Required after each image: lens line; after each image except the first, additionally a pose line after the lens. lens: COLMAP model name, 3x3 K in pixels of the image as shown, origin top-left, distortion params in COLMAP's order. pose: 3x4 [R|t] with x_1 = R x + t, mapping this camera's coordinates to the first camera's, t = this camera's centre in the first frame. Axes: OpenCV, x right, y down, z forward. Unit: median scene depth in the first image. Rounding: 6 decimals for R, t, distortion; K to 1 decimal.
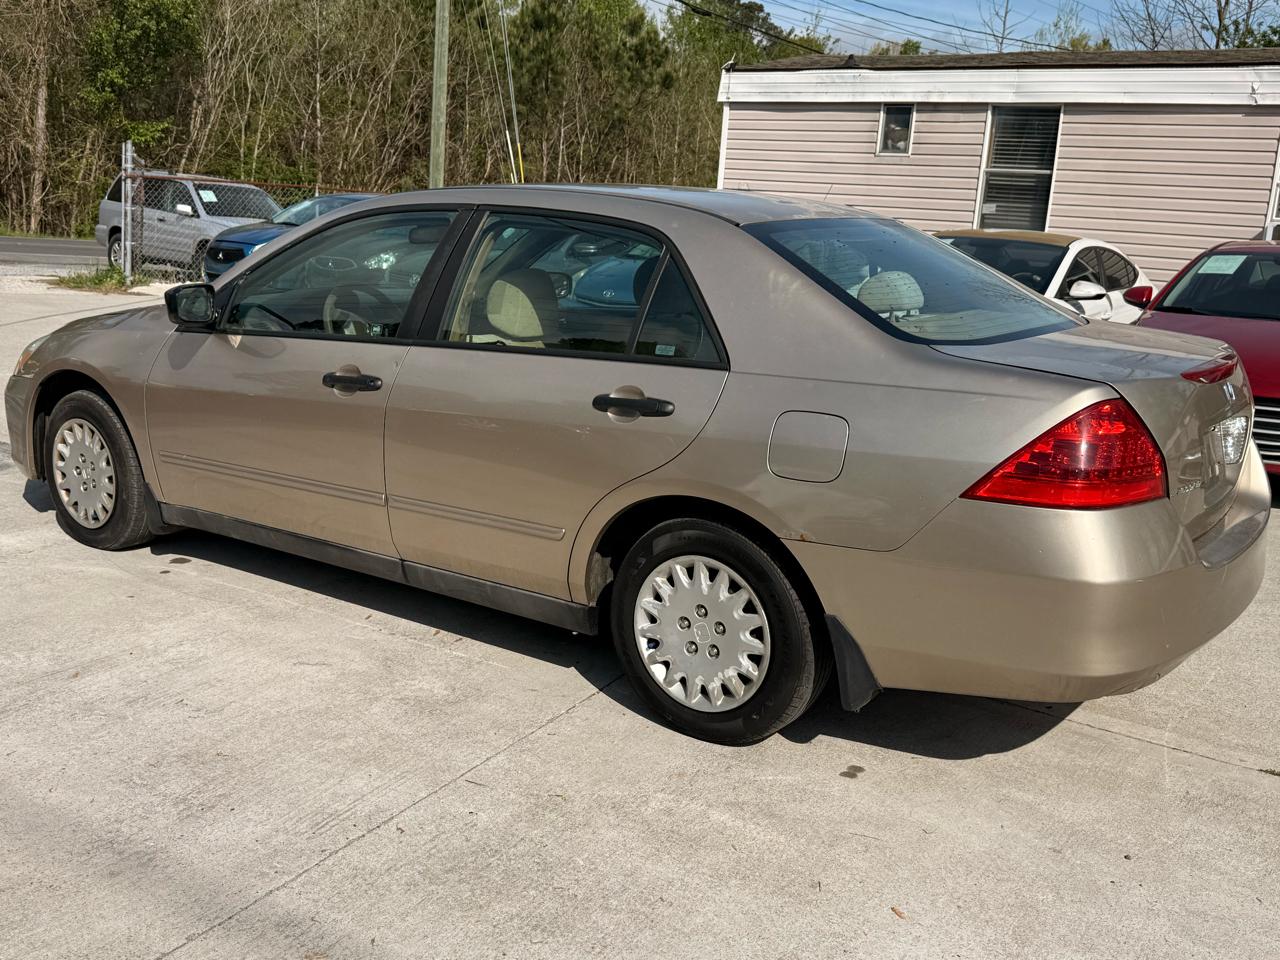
lens RADIAL K [[1268.4, 0, 622.3], [0, 1268.4, 476.8], [0, 0, 1]] dist [0.182635, -0.397532]
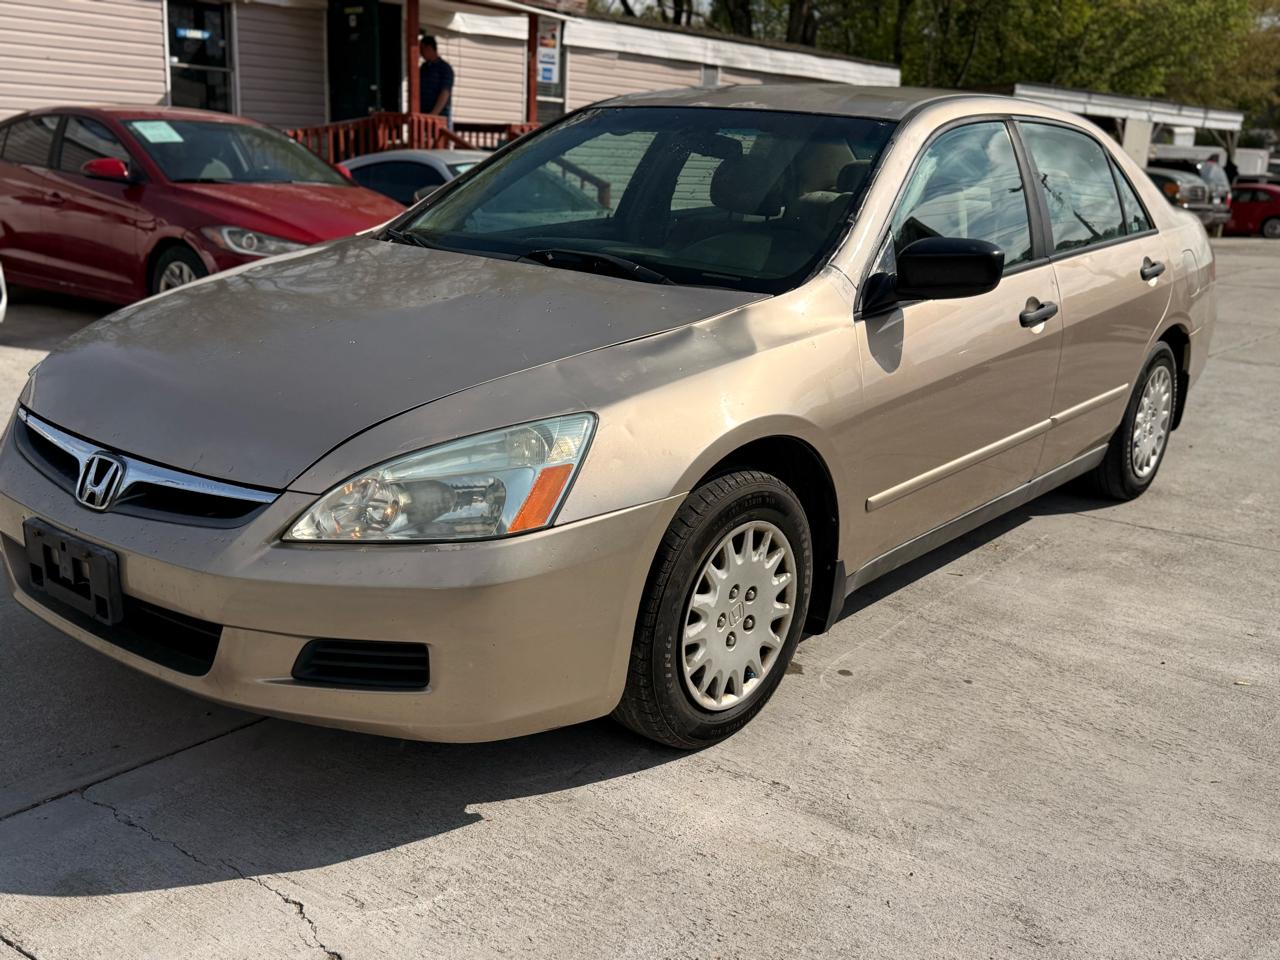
lens RADIAL K [[1255.3, 0, 651.4], [0, 1255.3, 486.9], [0, 0, 1]] dist [0.192715, -0.418508]
pose [[0.043758, -0.305617, 0.951149, -1.009820], [0.173858, 0.939863, 0.293992, -0.244986], [-0.983798, 0.152501, 0.094260, 1.066672]]
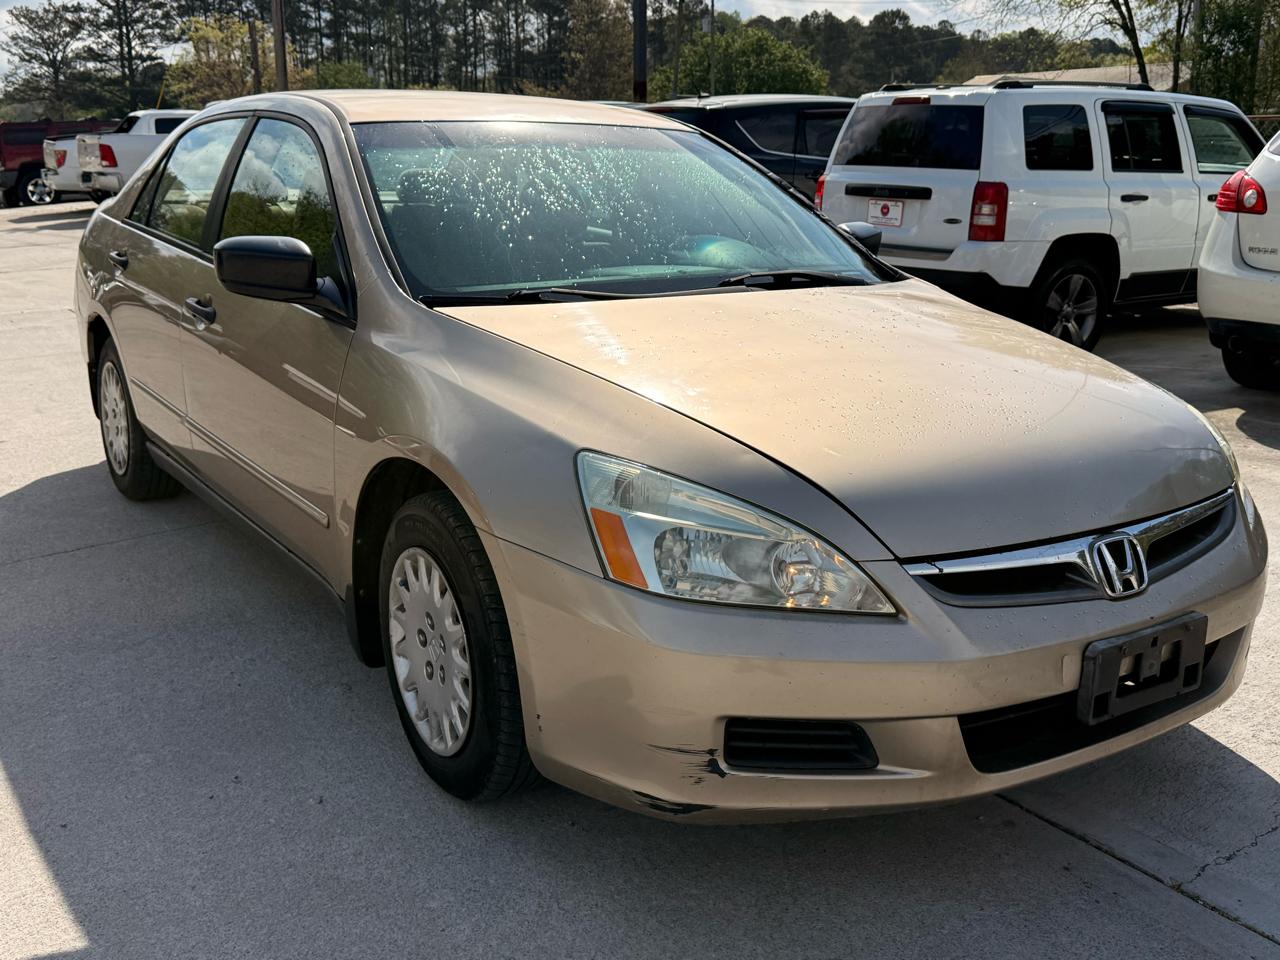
lens RADIAL K [[1256.5, 0, 652.1], [0, 1256.5, 474.0], [0, 0, 1]] dist [0.200764, -0.451465]
pose [[-0.933305, -0.128806, 0.335187, -0.495854], [0.039794, 0.890600, 0.453043, -0.389232], [-0.356872, 0.436166, -0.826076, 1.802476]]
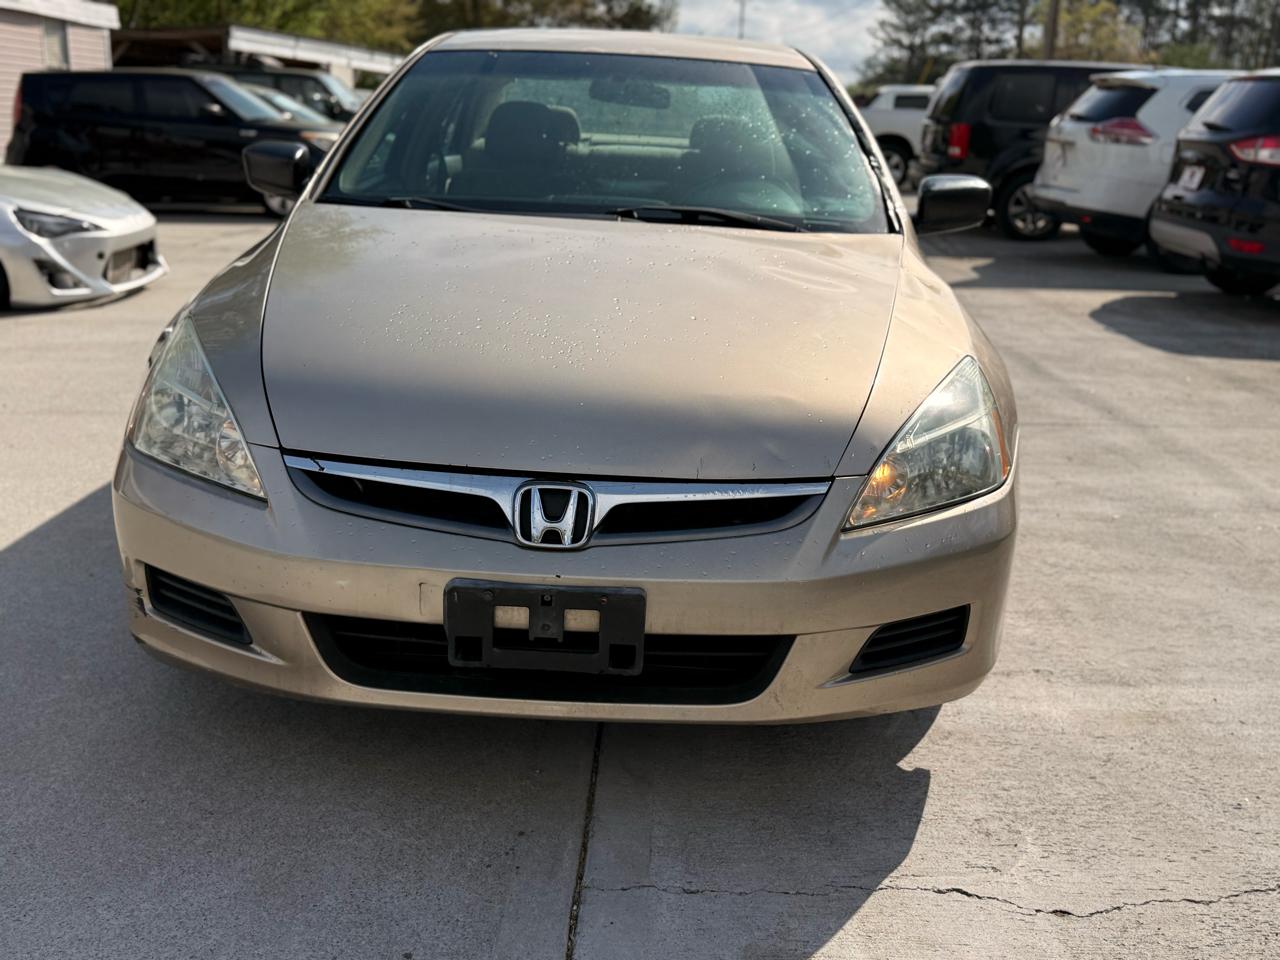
lens RADIAL K [[1255.3, 0, 651.4], [0, 1255.3, 486.9], [0, 0, 1]] dist [0.192715, -0.418508]
pose [[-0.561298, -0.291758, 0.774482, -0.862918], [0.118199, 0.897948, 0.423933, -0.321446], [-0.819130, 0.329495, -0.469531, 1.524677]]
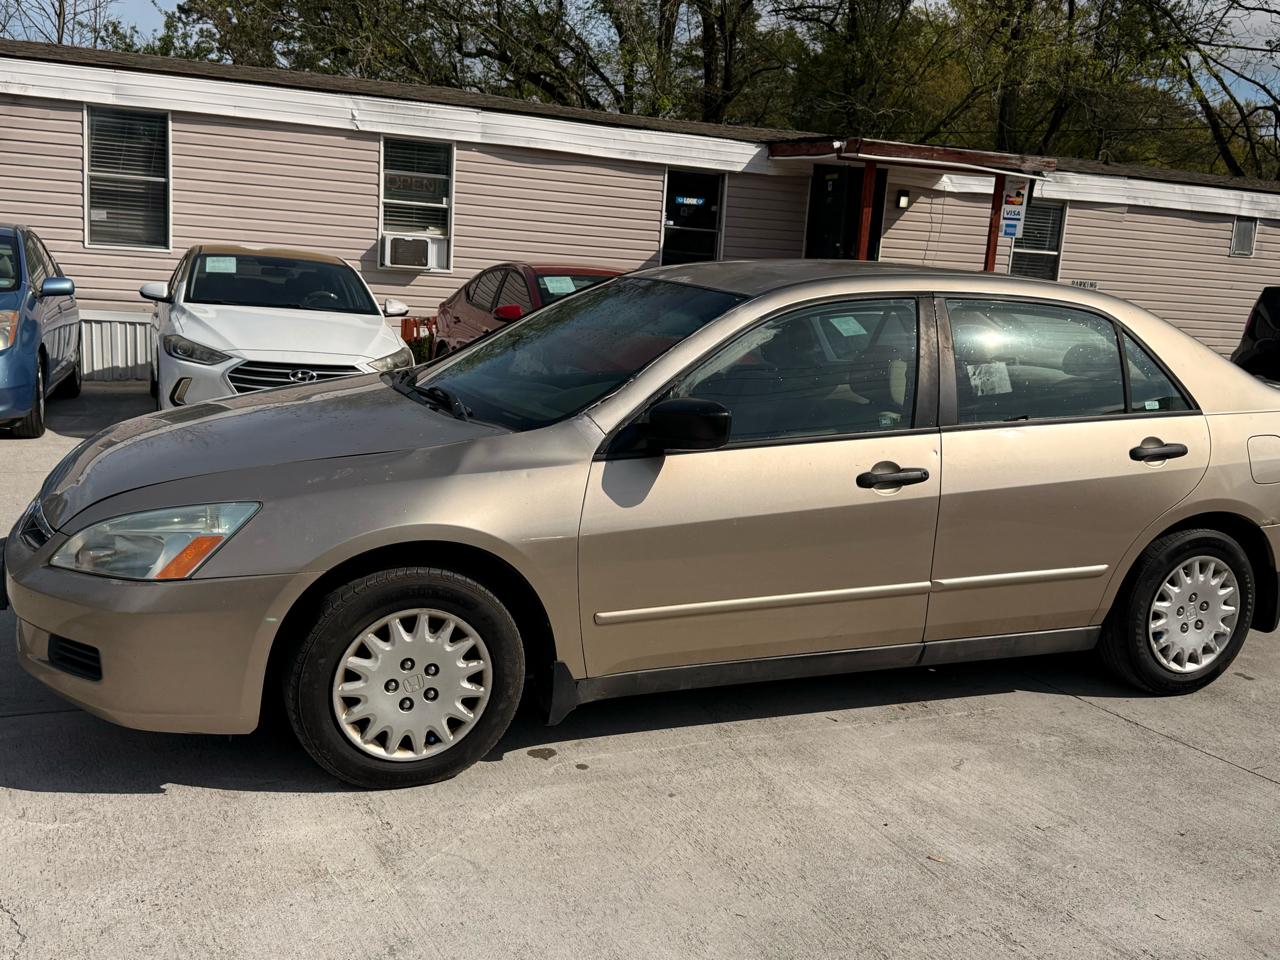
lens RADIAL K [[1255.3, 0, 651.4], [0, 1255.3, 486.9], [0, 0, 1]] dist [0.192715, -0.418508]
pose [[0.512630, -0.173179, 0.840964, -0.987908], [0.150108, 0.982440, 0.110811, -0.178349], [-0.845386, 0.069431, 0.529624, 0.570667]]
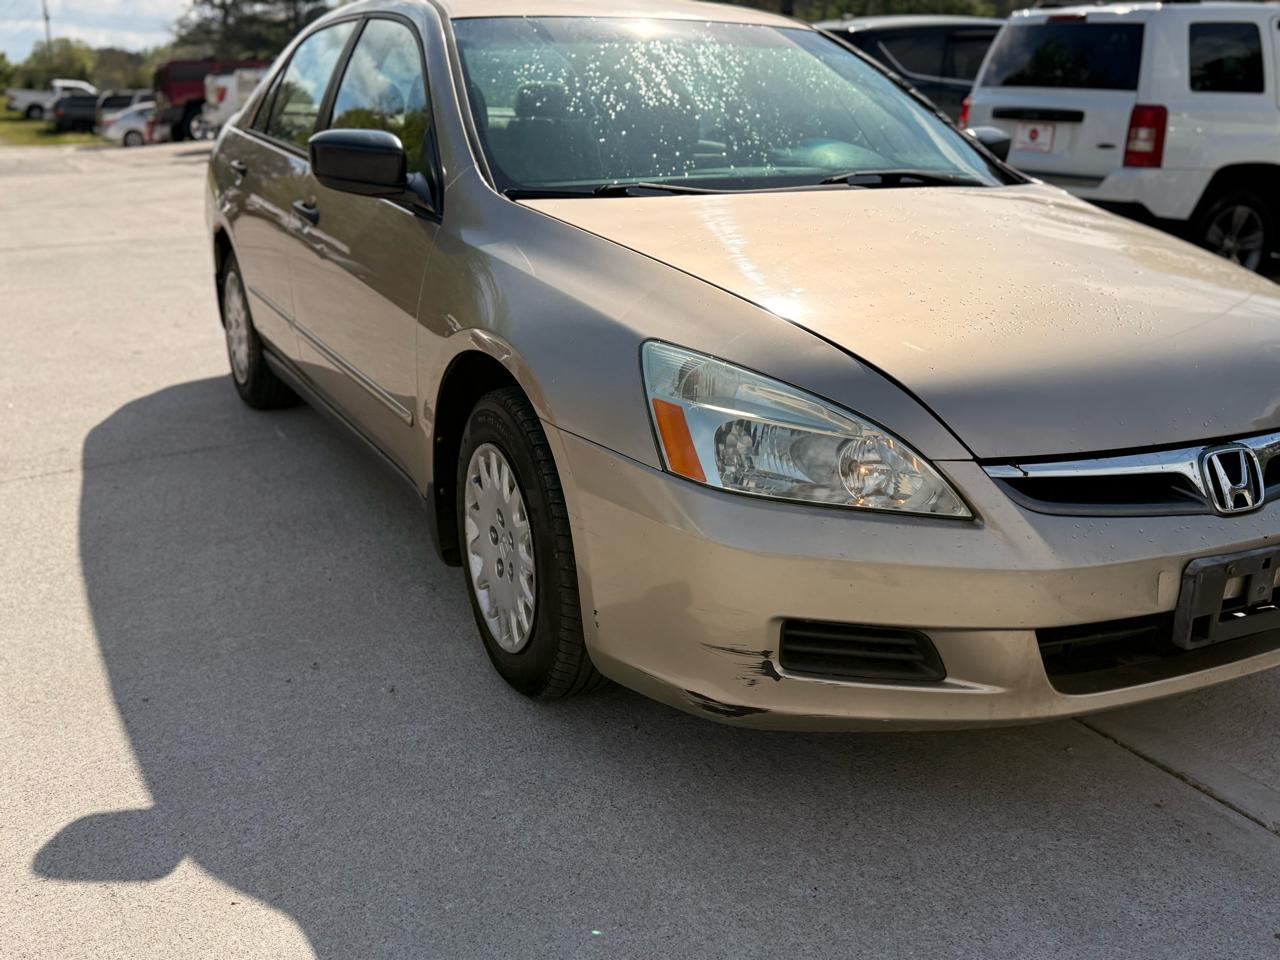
lens RADIAL K [[1256.2, 0, 633.9], [0, 1256.2, 482.9], [0, 0, 1]] dist [0.194802, -0.420198]
pose [[-0.880380, -0.178746, 0.439295, -0.516020], [0.067211, 0.869889, 0.488647, -0.360216], [-0.469482, 0.459721, -0.753819, 1.784532]]
